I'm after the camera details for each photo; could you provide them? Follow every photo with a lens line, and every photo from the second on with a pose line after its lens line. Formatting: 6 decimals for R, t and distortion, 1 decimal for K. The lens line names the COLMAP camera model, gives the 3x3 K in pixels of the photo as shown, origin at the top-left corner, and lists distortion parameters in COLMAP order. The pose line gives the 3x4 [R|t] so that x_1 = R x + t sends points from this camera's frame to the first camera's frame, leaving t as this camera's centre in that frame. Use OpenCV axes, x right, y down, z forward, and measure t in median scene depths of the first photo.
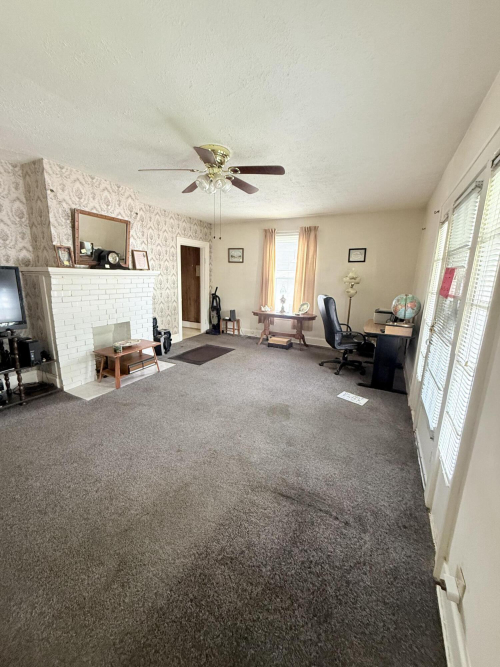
lens RADIAL K [[265.2, 0, 251.3], [0, 265.2, 331.2], [0, 0, 1]] dist [0.002432, -0.000438]
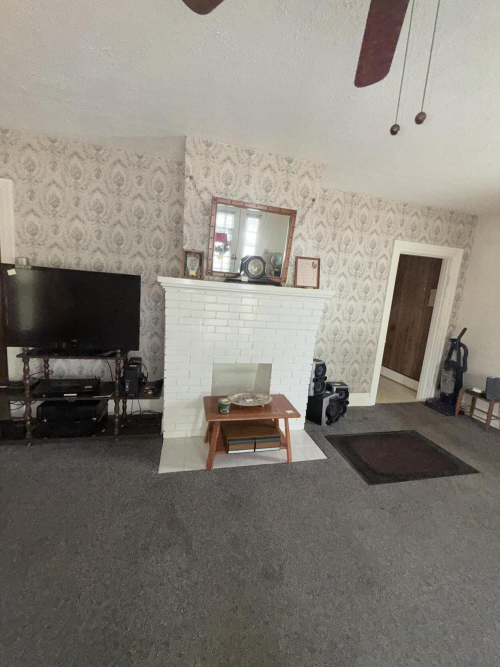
lens RADIAL K [[265.2, 0, 248.9], [0, 265.2, 331.3], [0, 0, 1]] dist [0.002432, -0.000438]
pose [[0.649523, 0.141133, -0.747128, -0.014250], [-0.215870, 0.976417, -0.003223, -0.084753], [0.729054, 0.163376, 0.664672, 0.426247]]
